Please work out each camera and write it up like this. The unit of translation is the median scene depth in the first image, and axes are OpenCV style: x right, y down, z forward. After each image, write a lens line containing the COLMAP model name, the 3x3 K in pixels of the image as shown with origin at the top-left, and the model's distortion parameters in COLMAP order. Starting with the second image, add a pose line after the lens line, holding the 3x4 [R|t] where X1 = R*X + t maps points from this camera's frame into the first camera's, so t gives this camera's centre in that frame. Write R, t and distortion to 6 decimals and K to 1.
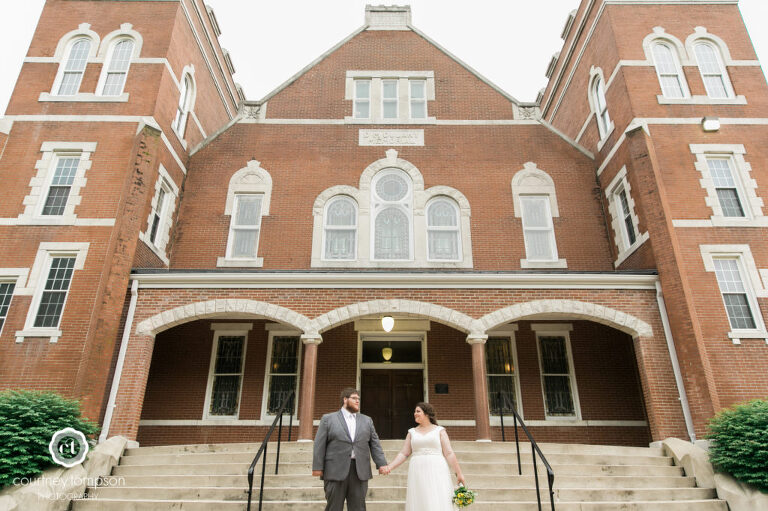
lens RADIAL K [[511.7, 0, 384.4], [0, 511.7, 260.6], [0, 0, 1]] dist [0.032222, -0.014491]
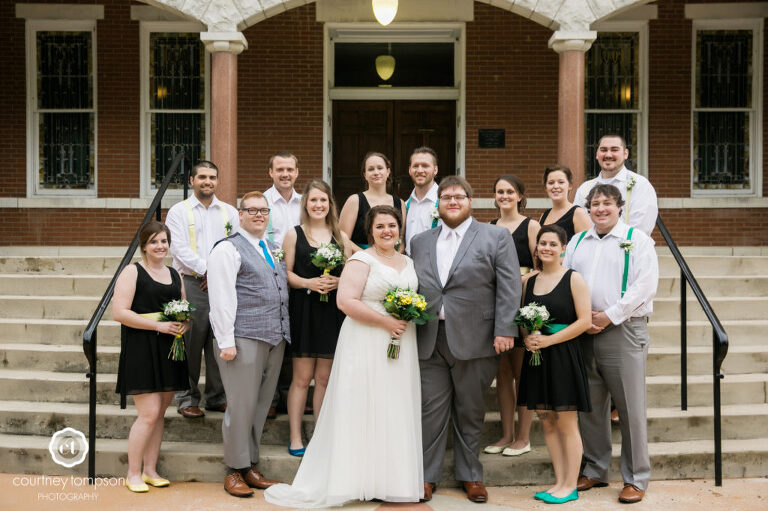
lens RADIAL K [[892.7, 0, 381.6], [0, 892.7, 255.7], [0, 0, 1]] dist [0.048301, 0.000000]
pose [[0.999955, -0.000144, -0.009459, 0.010320], [0.003857, 0.919239, 0.393680, 0.007141], [0.008638, -0.393699, 0.919199, 0.129023]]
